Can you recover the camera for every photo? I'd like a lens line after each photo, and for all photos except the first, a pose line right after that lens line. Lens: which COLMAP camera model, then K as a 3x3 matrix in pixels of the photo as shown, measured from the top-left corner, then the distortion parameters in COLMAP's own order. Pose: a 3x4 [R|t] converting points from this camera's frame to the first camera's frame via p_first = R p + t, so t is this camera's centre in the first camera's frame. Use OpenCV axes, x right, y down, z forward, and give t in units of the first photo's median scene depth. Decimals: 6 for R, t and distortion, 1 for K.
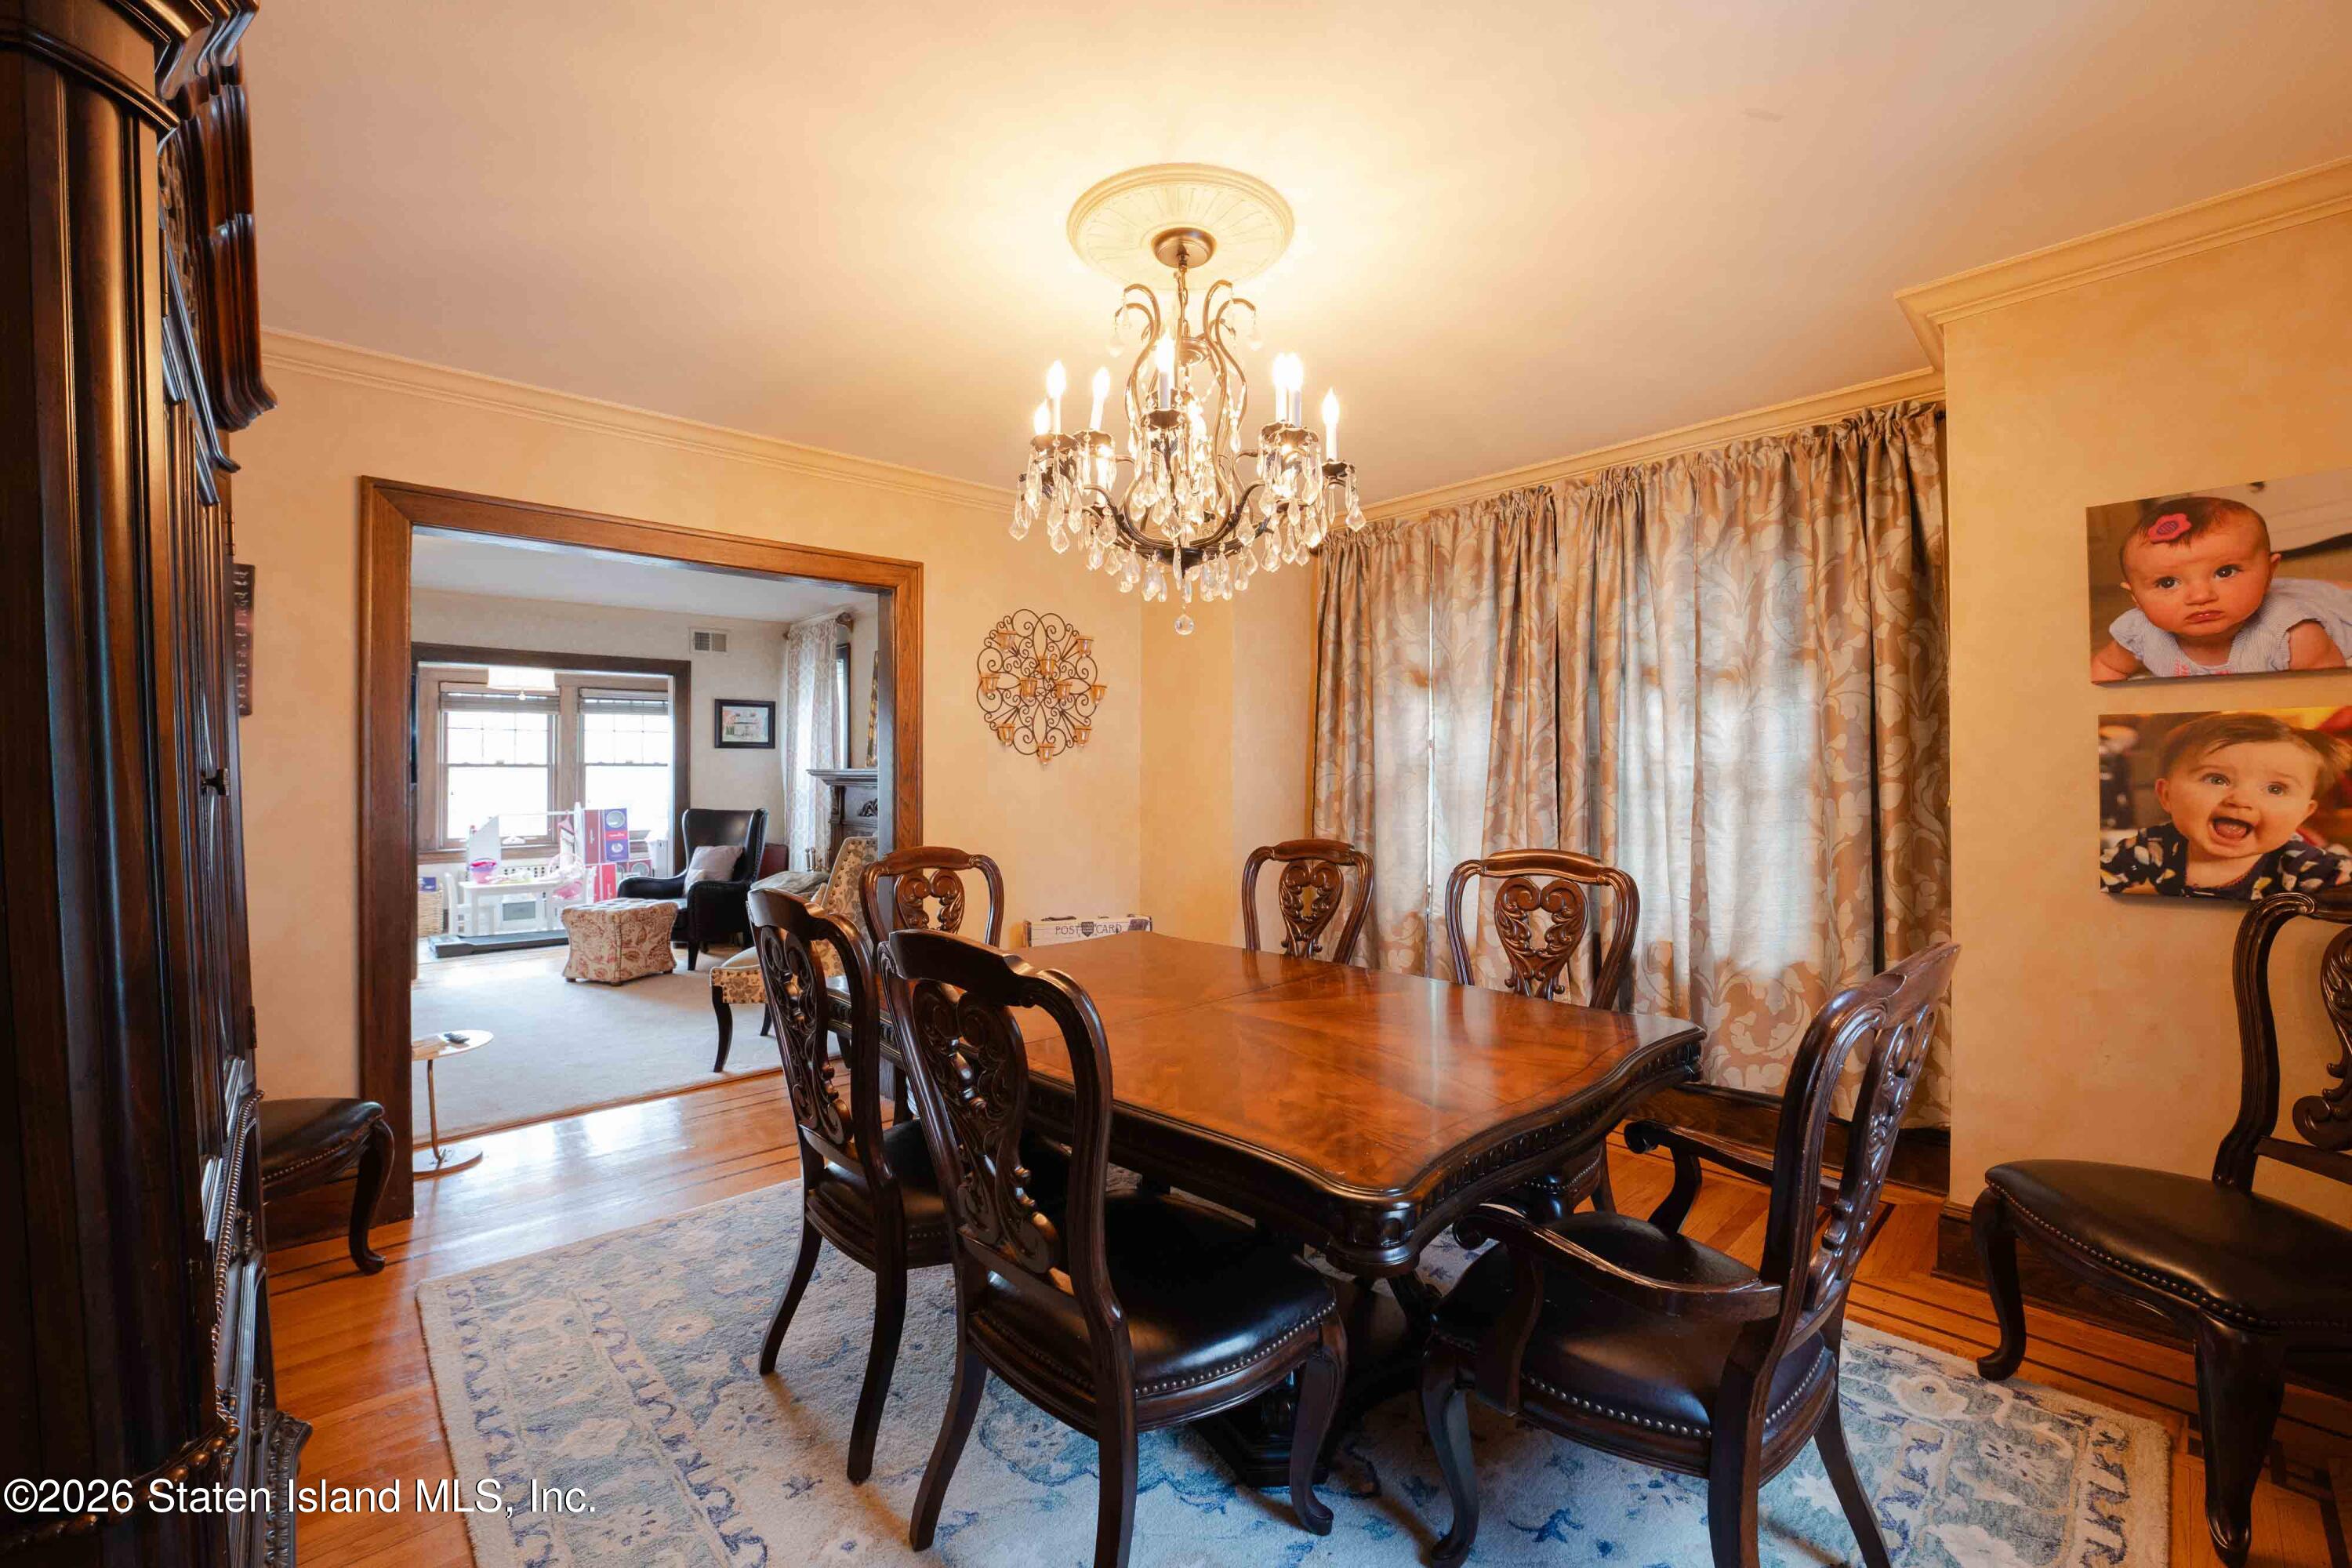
lens RADIAL K [[968.1, 0, 1166.8], [0, 968.1, 770.6], [0, 0, 1]] dist [-0.027913, 0.000212]
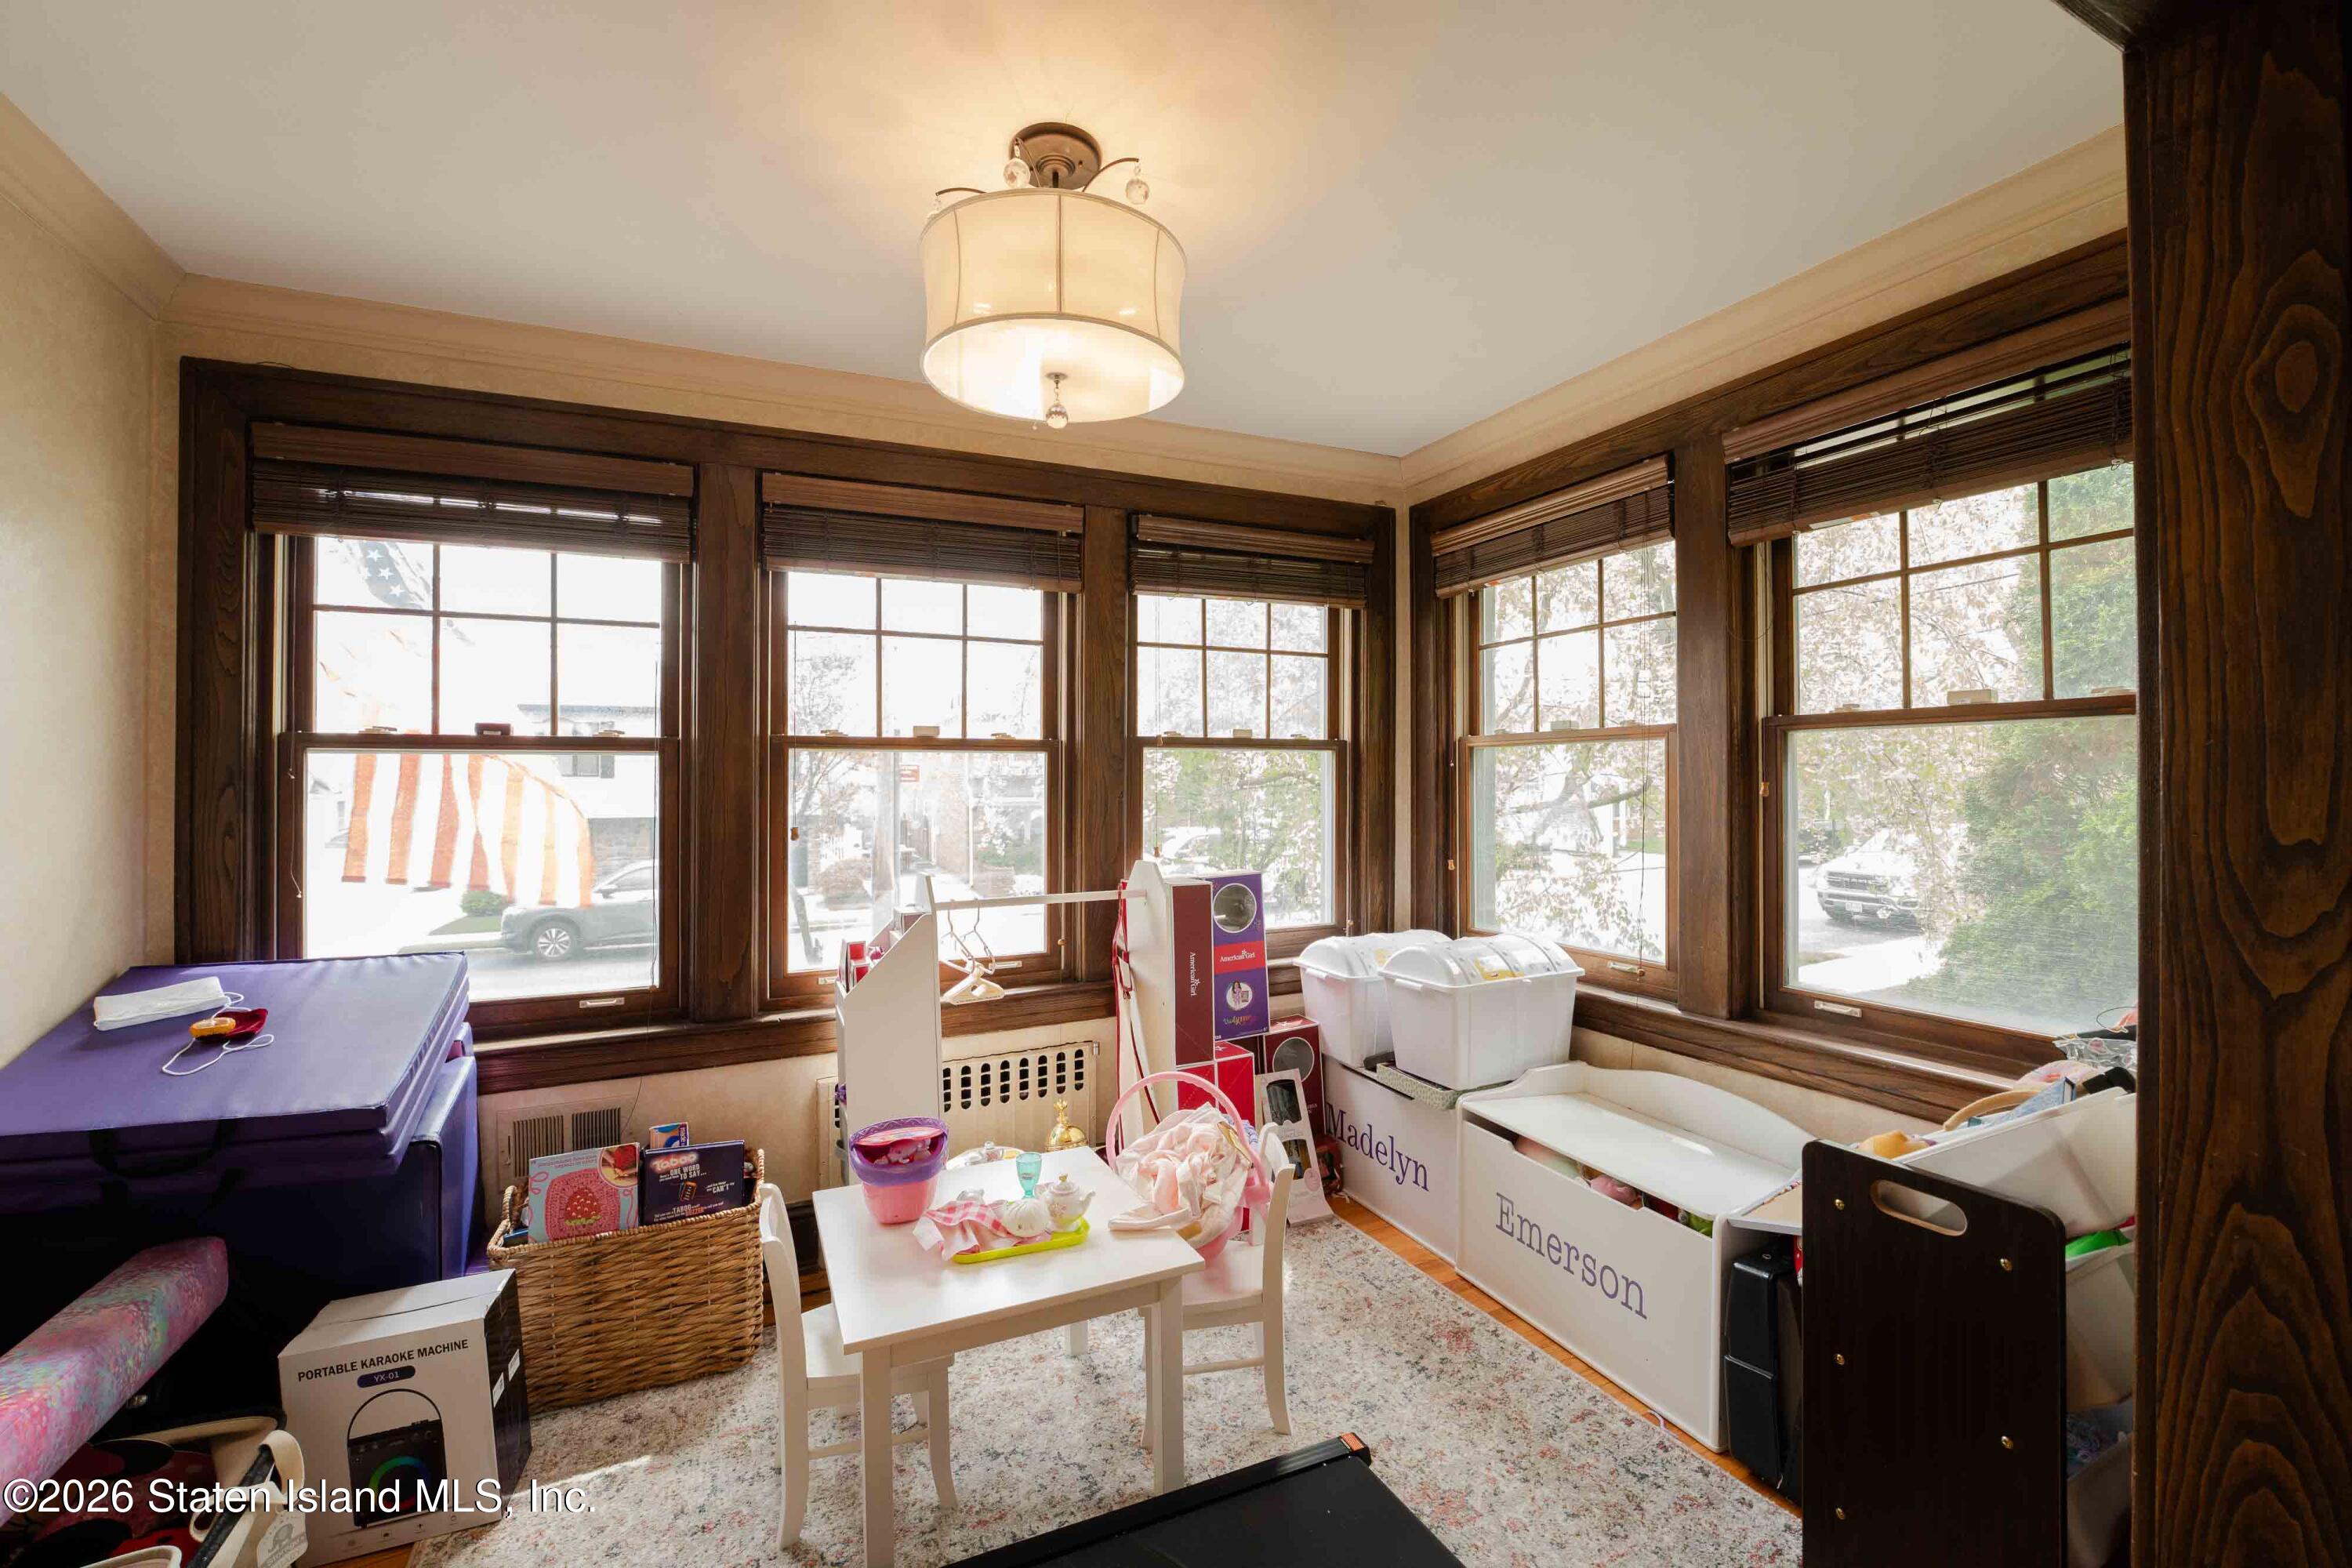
lens RADIAL K [[957.9, 0, 1166.1], [0, 957.9, 772.1], [0, 0, 1]] dist [-0.032499, 0.004565]
pose [[0.957920, -0.002250, -0.287028, -0.516823], [0.002121, 0.999997, -0.000760, 0.004391], [0.287029, 0.000119, 0.957922, 0.698872]]
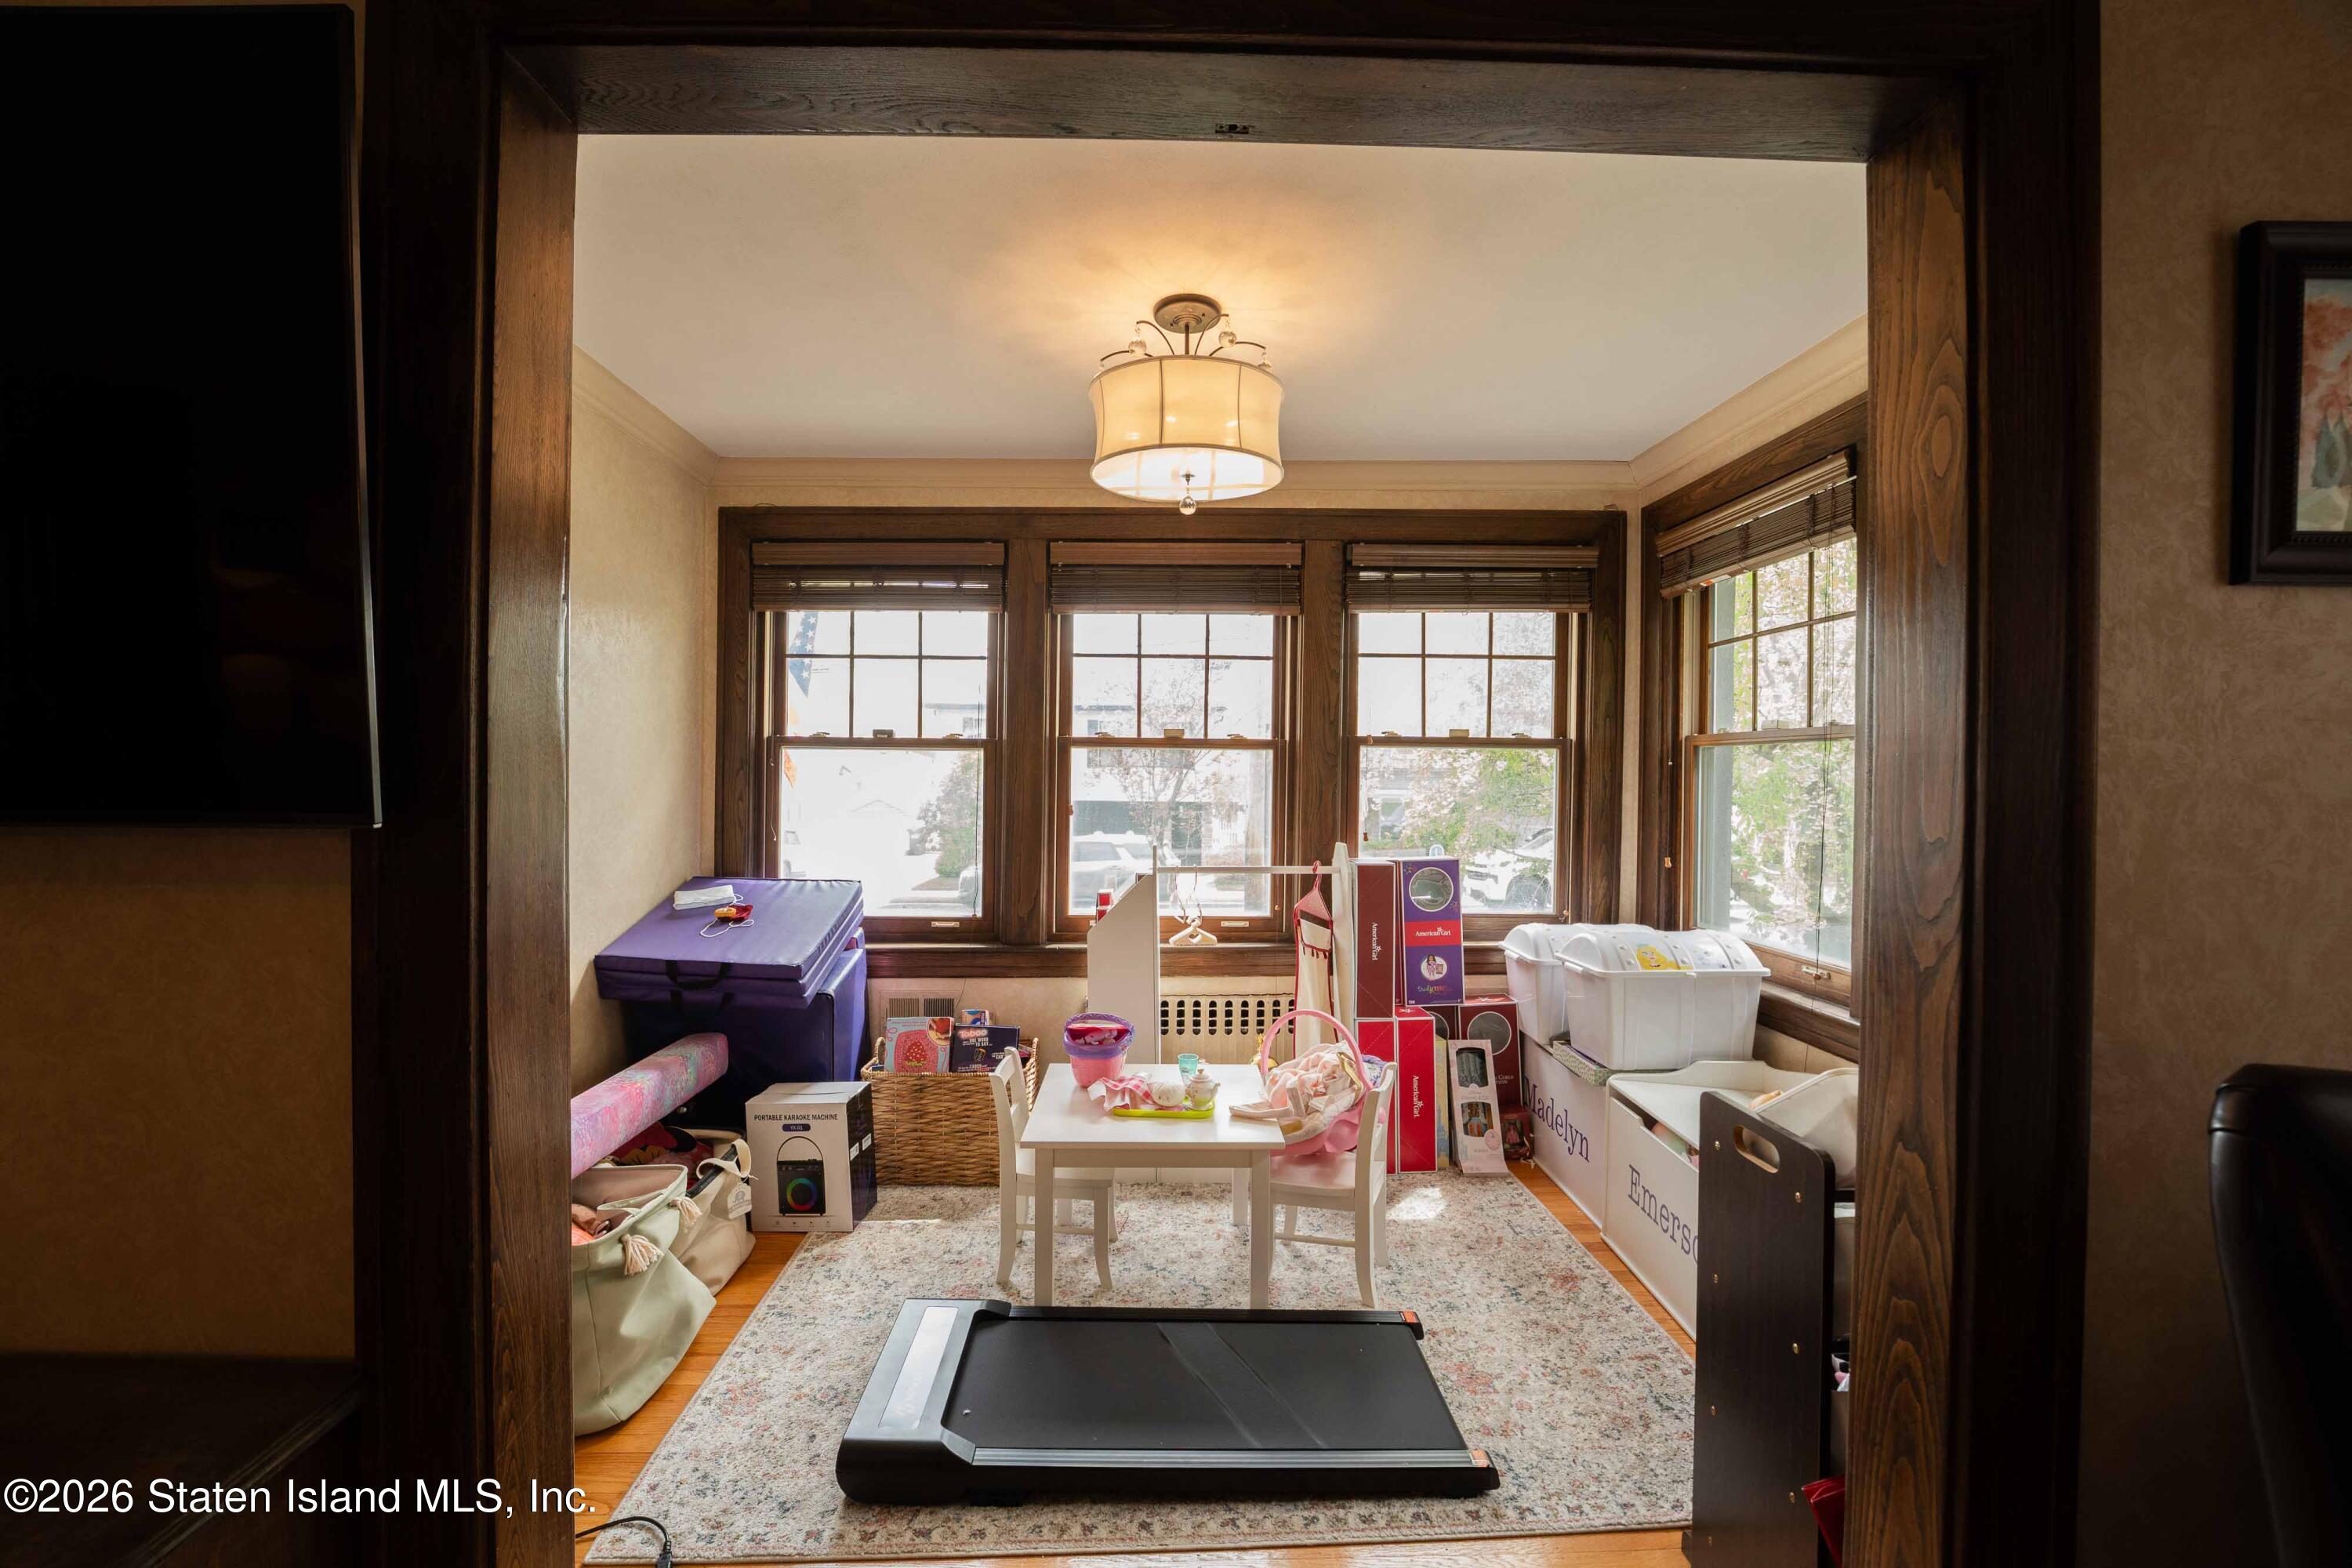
lens RADIAL K [[968.1, 0, 1166.8], [0, 968.1, 770.6], [0, 0, 1]] dist [-0.027913, 0.000212]
pose [[0.756556, 0.011393, -0.653830, -0.421001], [-0.008472, 0.999935, 0.007621, 0.003135], [0.653874, -0.000227, 0.756603, 0.671631]]
